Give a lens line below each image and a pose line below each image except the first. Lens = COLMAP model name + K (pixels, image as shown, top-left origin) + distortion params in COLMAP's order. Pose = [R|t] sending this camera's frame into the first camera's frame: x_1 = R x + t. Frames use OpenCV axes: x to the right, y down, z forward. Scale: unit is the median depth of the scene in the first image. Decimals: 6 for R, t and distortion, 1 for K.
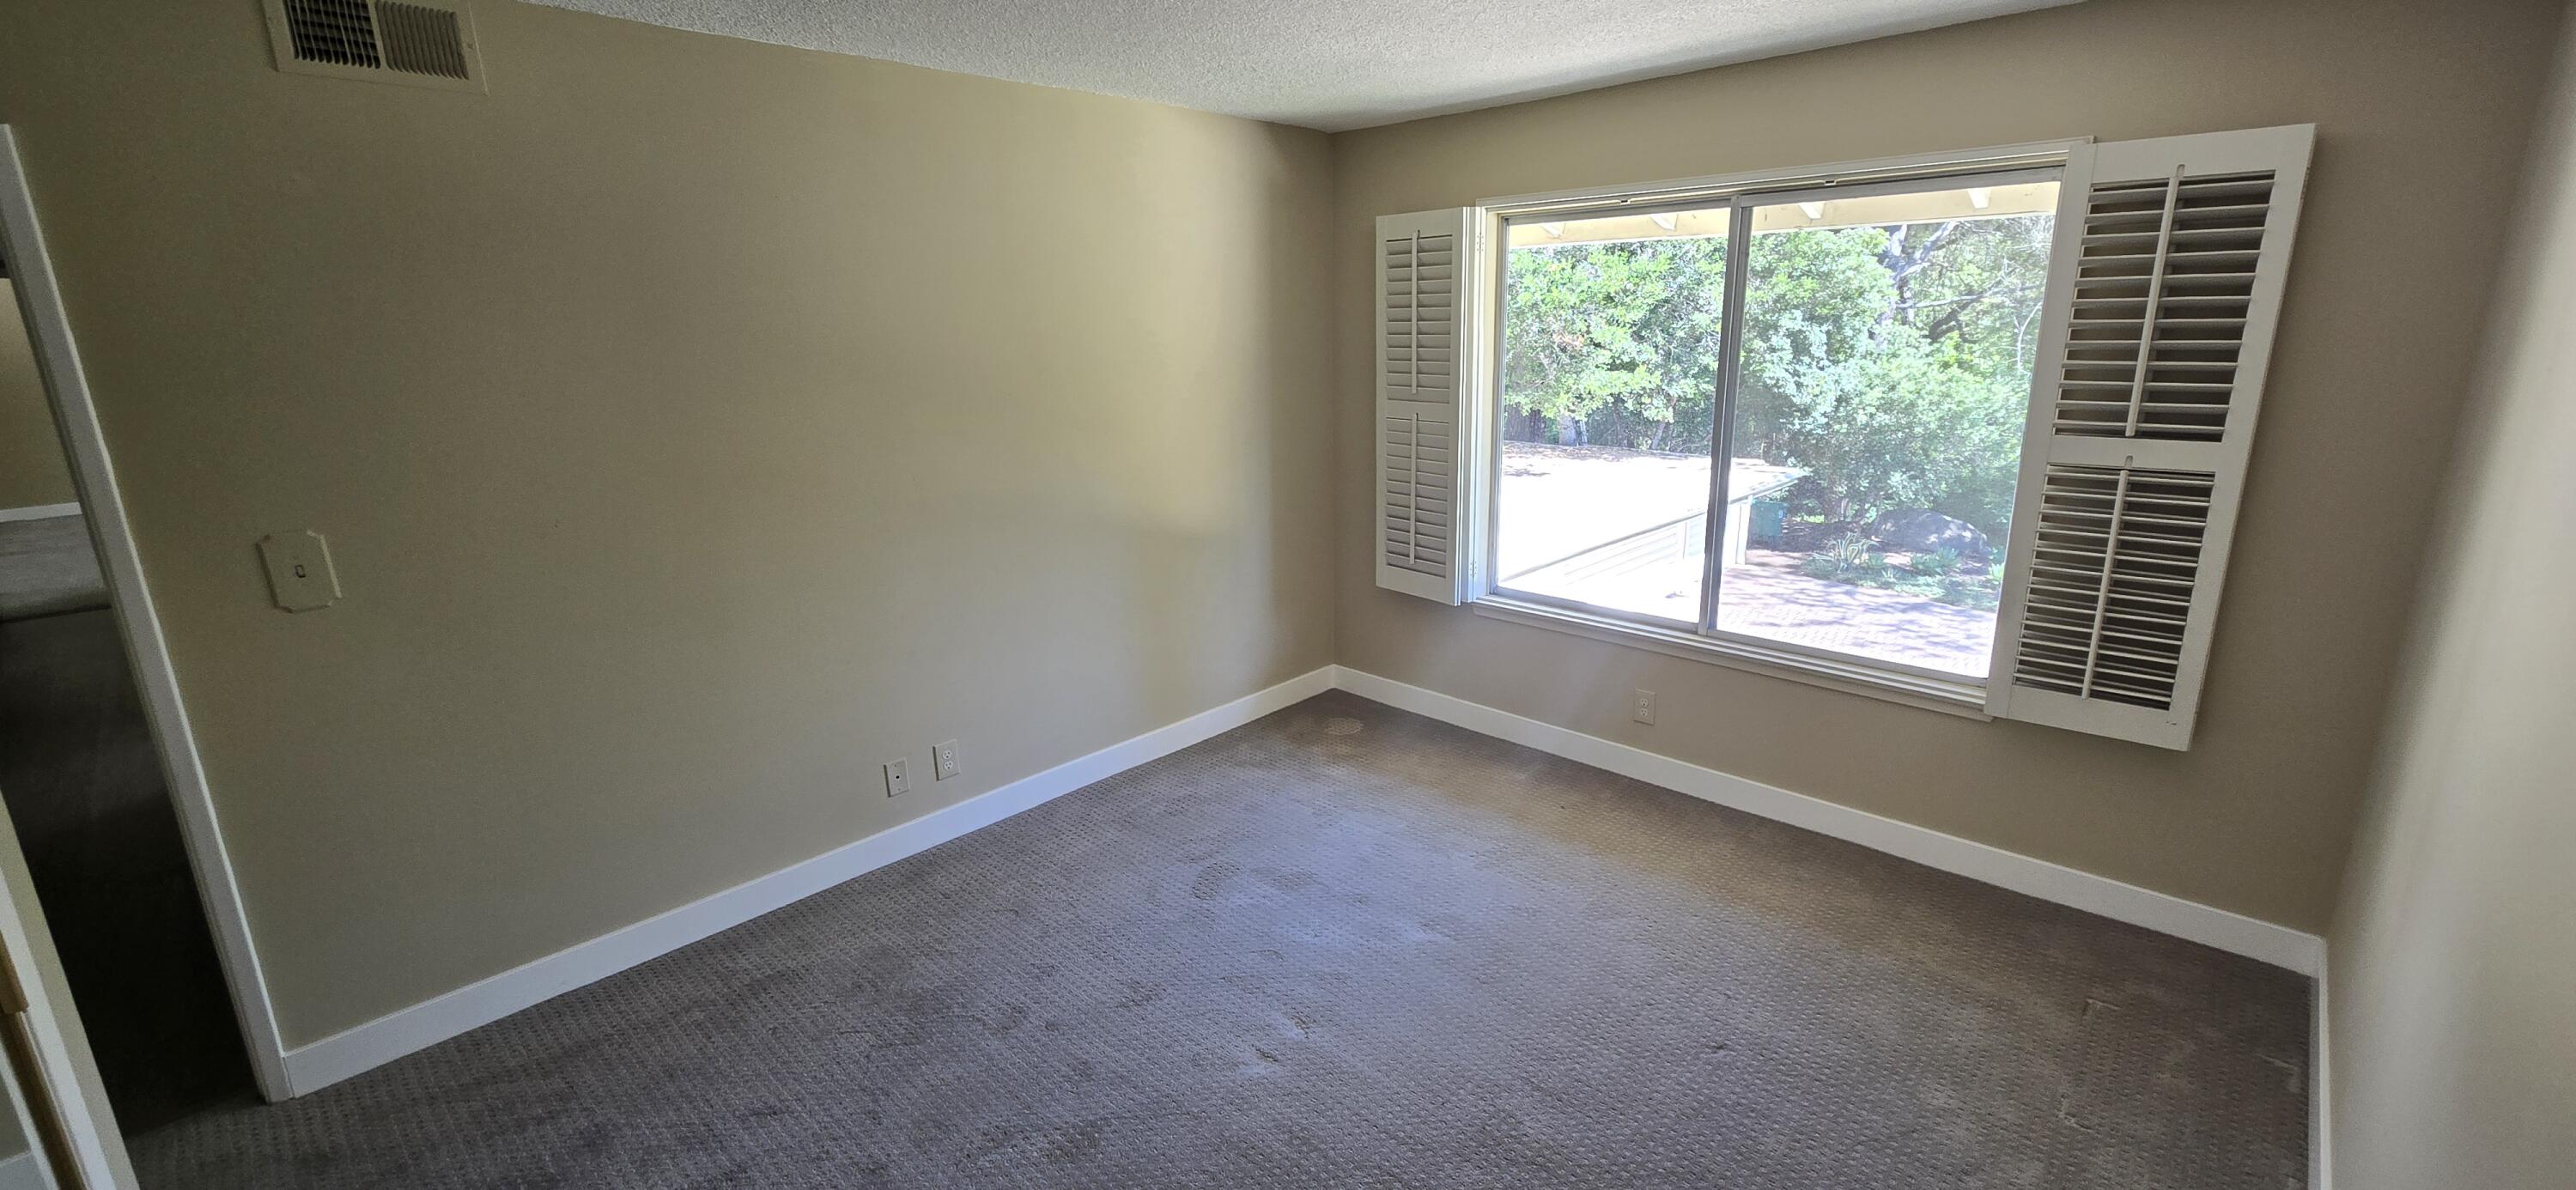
lens RADIAL K [[1081.2, 0, 1272.7], [0, 1081.2, 592.0], [0, 0, 1]] dist [0.015394, 0.000752]
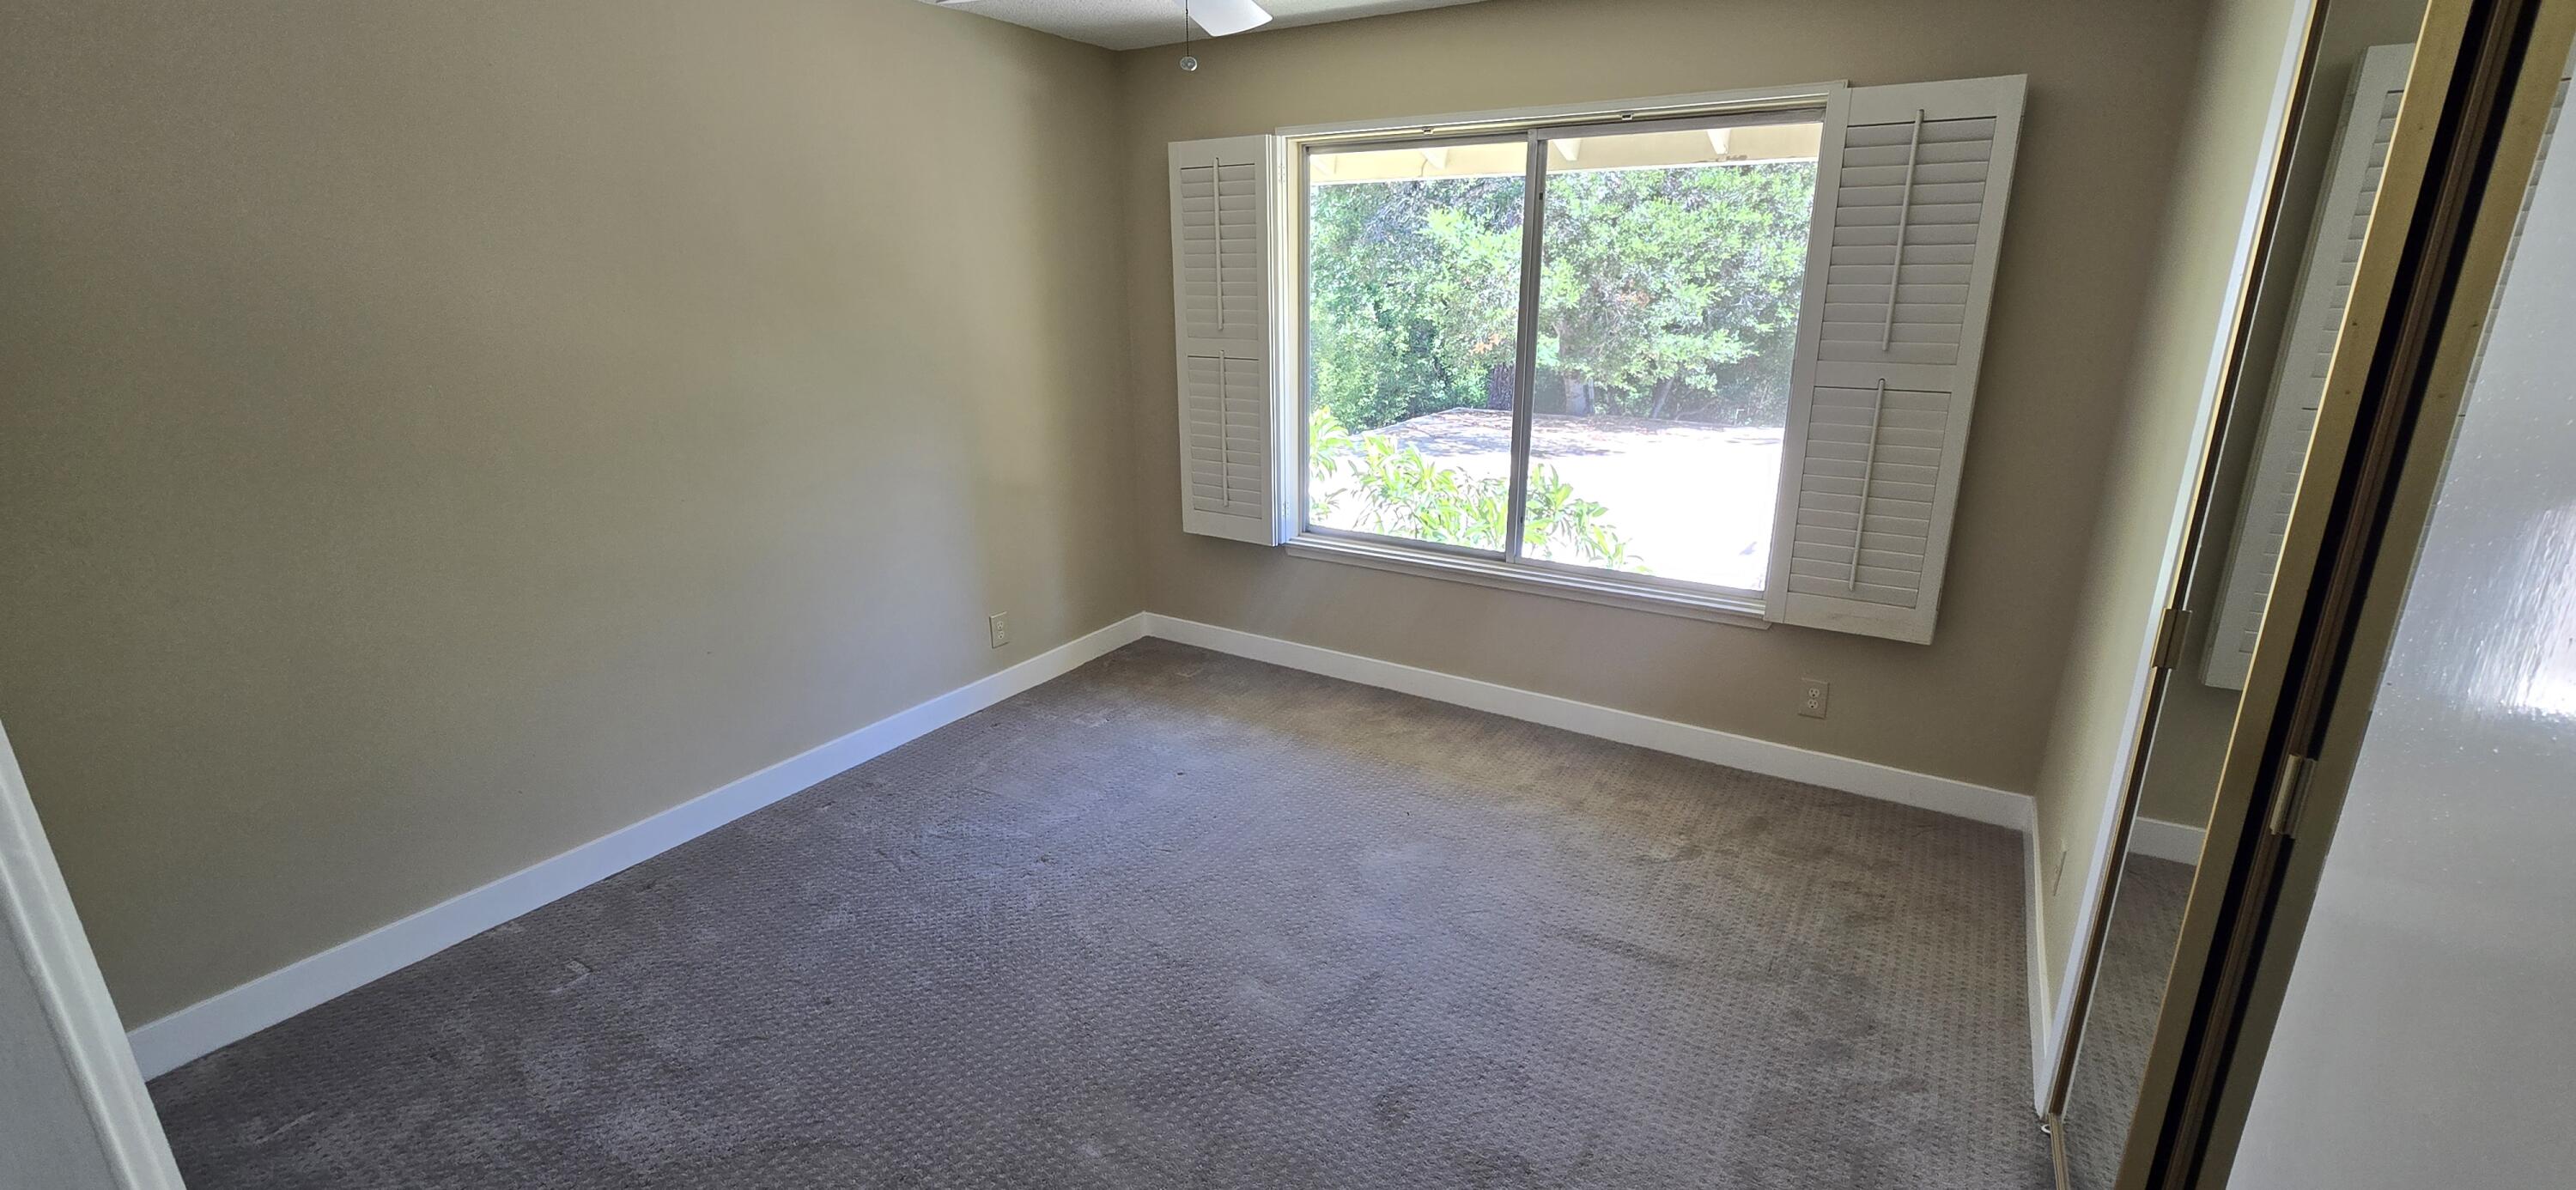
lens RADIAL K [[1081.2, 0, 1275.9], [0, 1081.2, 598.7], [0, 0, 1]] dist [0.015394, 0.000752]
pose [[0.977883, -0.062017, 0.199747, -0.033700], [0.049401, 0.996493, 0.067544, -0.007968], [-0.203236, -0.056182, 0.977517, 0.031731]]
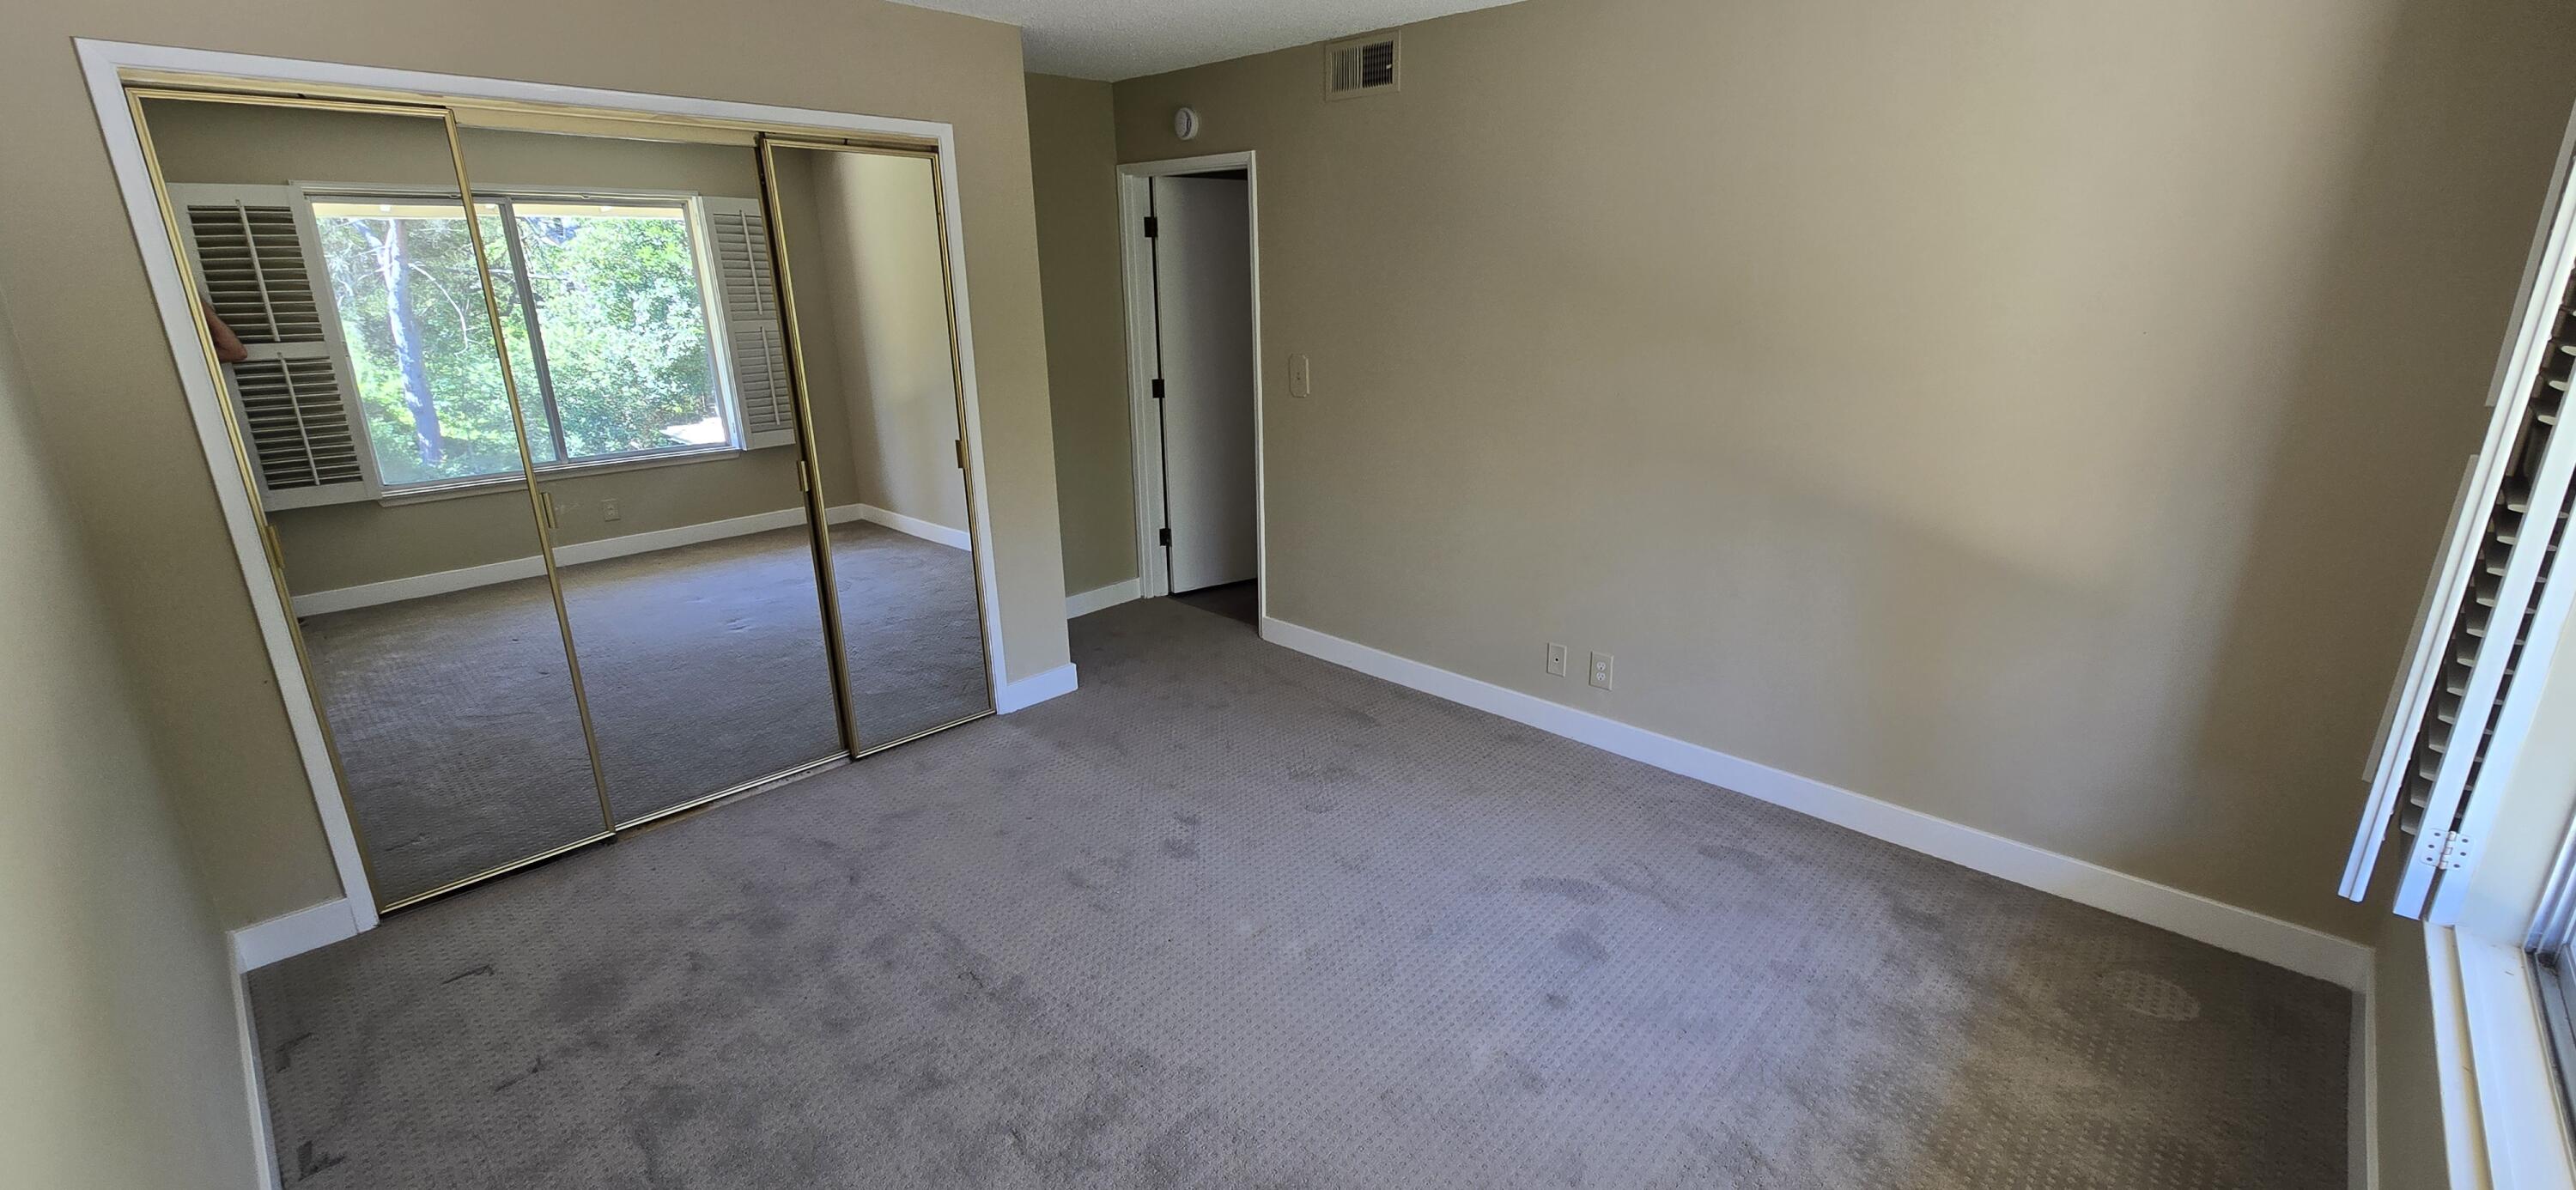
lens RADIAL K [[1081.2, 0, 1298.7], [0, 1081.2, 590.9], [0, 0, 1]] dist [0.015394, 0.000752]
pose [[-0.027314, 0.297584, -0.954305, 0.667826], [-0.234530, 0.926107, 0.295503, -0.151148], [0.971725, 0.231885, 0.044497, 0.666301]]
